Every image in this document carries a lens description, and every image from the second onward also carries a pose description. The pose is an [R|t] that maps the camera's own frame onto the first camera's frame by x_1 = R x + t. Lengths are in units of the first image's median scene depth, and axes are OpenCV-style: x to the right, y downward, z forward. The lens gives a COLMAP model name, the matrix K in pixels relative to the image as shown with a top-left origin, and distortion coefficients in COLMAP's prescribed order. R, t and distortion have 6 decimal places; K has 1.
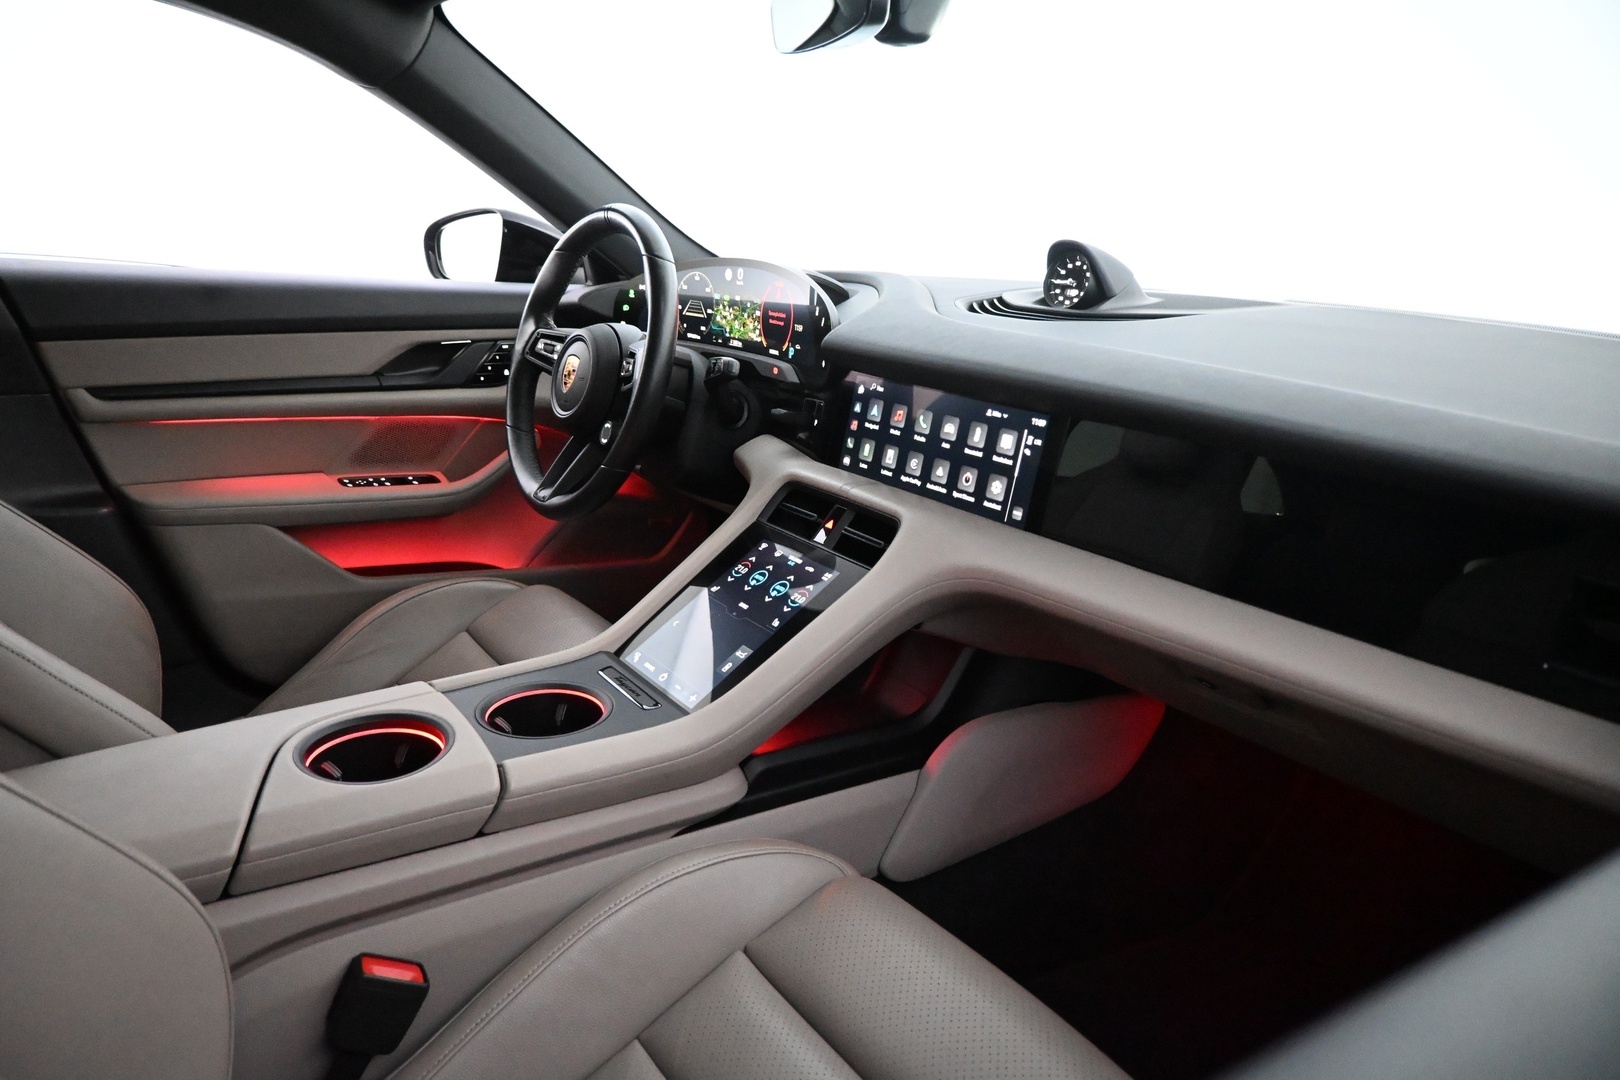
lens RADIAL K [[1090.4, 0, 810.0], [0, 1090.4, 540.0], [0, 0, 1]] dist [-0.003967, -0.002125]
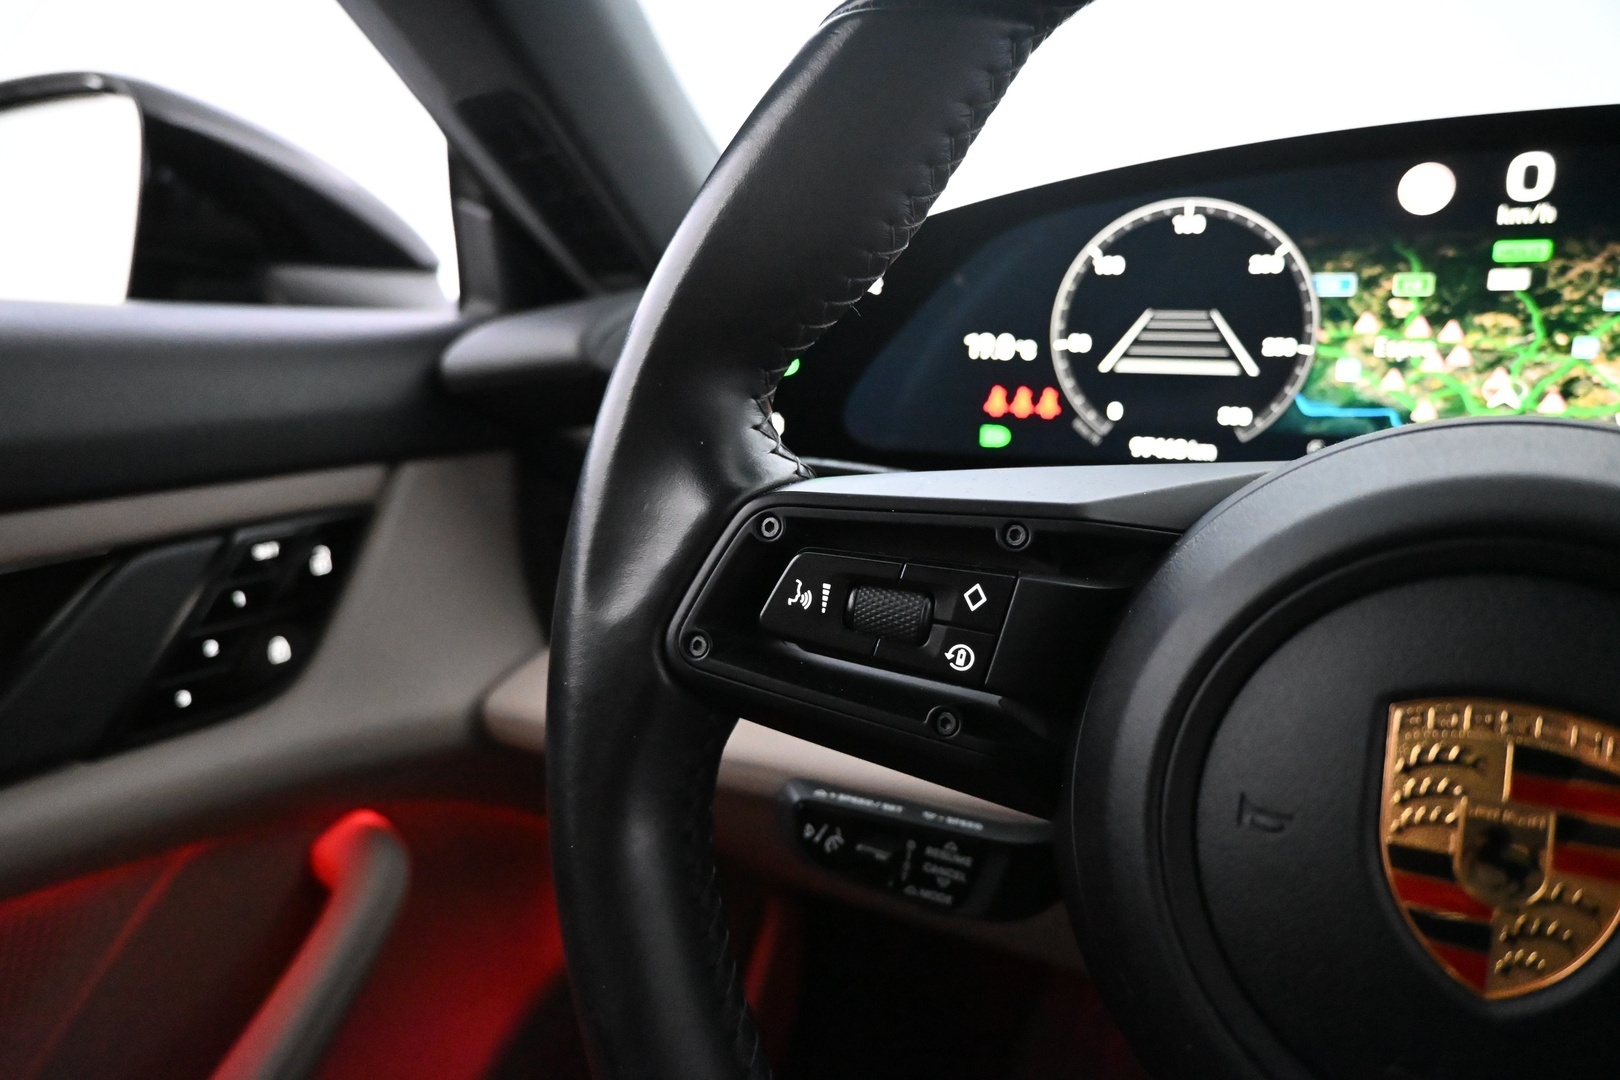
lens RADIAL K [[1090.4, 0, 810.0], [0, 1090.4, 540.0], [0, 0, 1]] dist [-0.003967, -0.002125]
pose [[0.920632, -0.114223, 0.373349, -0.276975], [0.139509, 0.989358, -0.041325, -0.162611], [-0.364656, 0.090130, 0.926770, 0.771934]]
